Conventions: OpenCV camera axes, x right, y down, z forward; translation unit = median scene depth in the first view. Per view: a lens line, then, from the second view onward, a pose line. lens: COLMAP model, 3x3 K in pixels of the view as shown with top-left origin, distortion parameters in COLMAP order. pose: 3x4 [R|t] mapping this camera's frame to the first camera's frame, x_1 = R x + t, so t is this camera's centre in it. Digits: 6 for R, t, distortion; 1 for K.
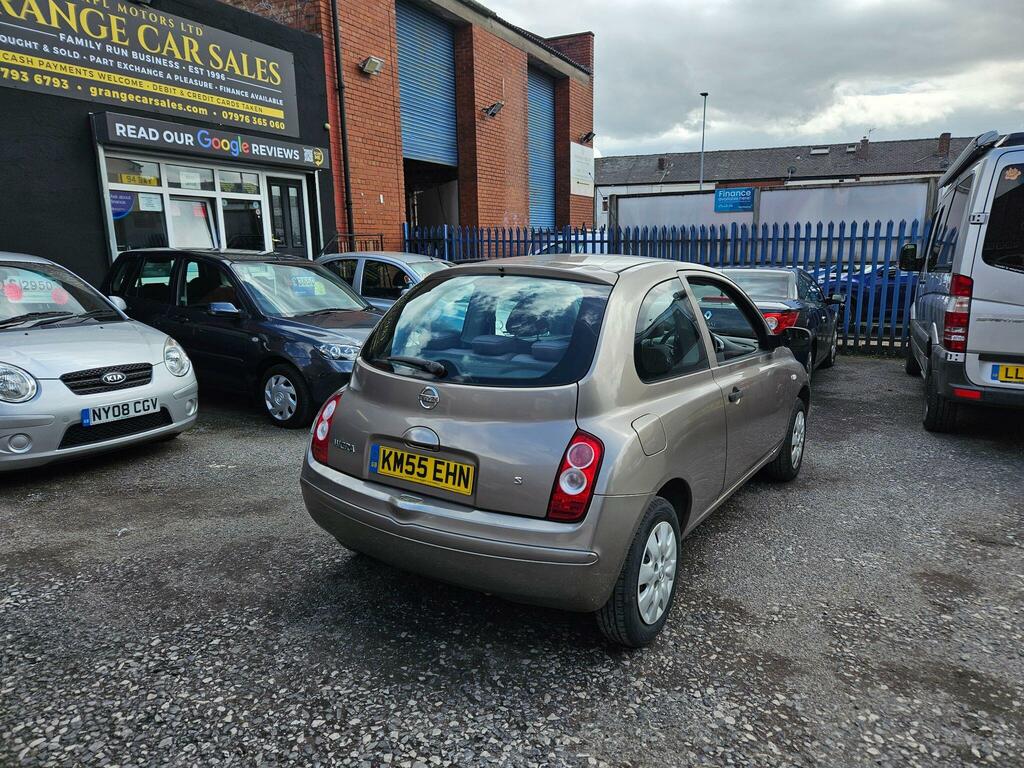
lens RADIAL K [[697.5, 0, 544.8], [0, 697.5, 389.5], [0, 0, 1]] dist [0.062970, -0.046335]
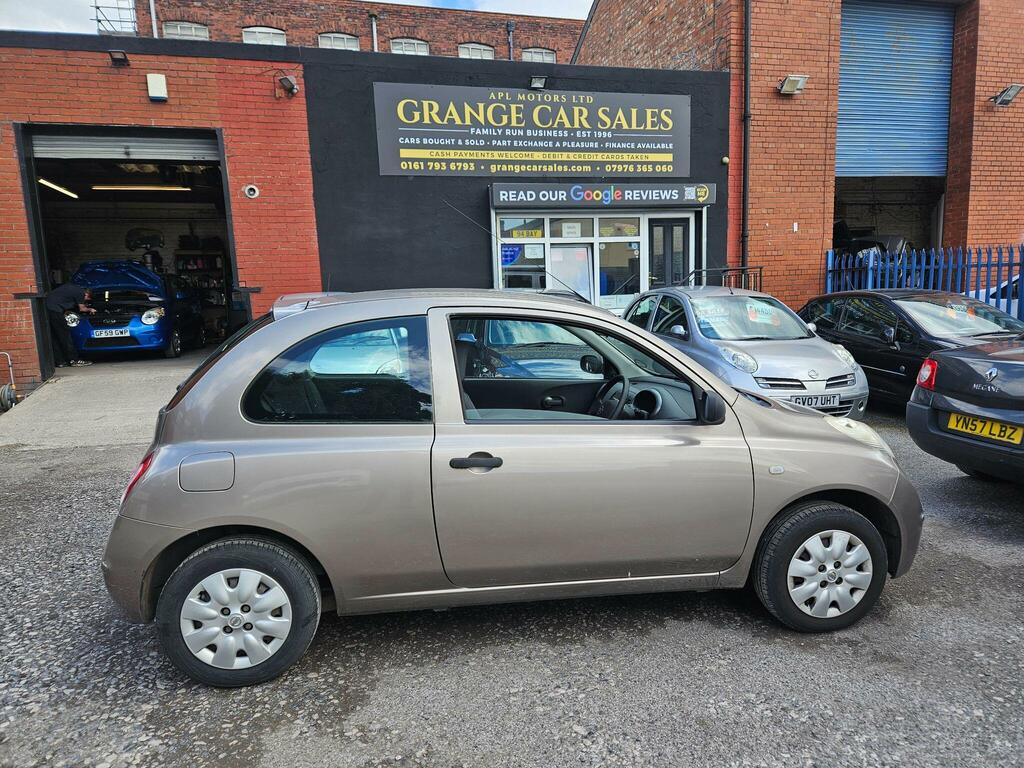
lens RADIAL K [[697.5, 0, 524.8], [0, 697.5, 410.9], [0, 0, 1]] dist [0.062970, -0.046335]
pose [[0.657680, 0.113265, -0.744733, 0.356433], [-0.125740, 0.991268, 0.039718, -0.036467], [0.742729, 0.067520, 0.666179, 0.199712]]
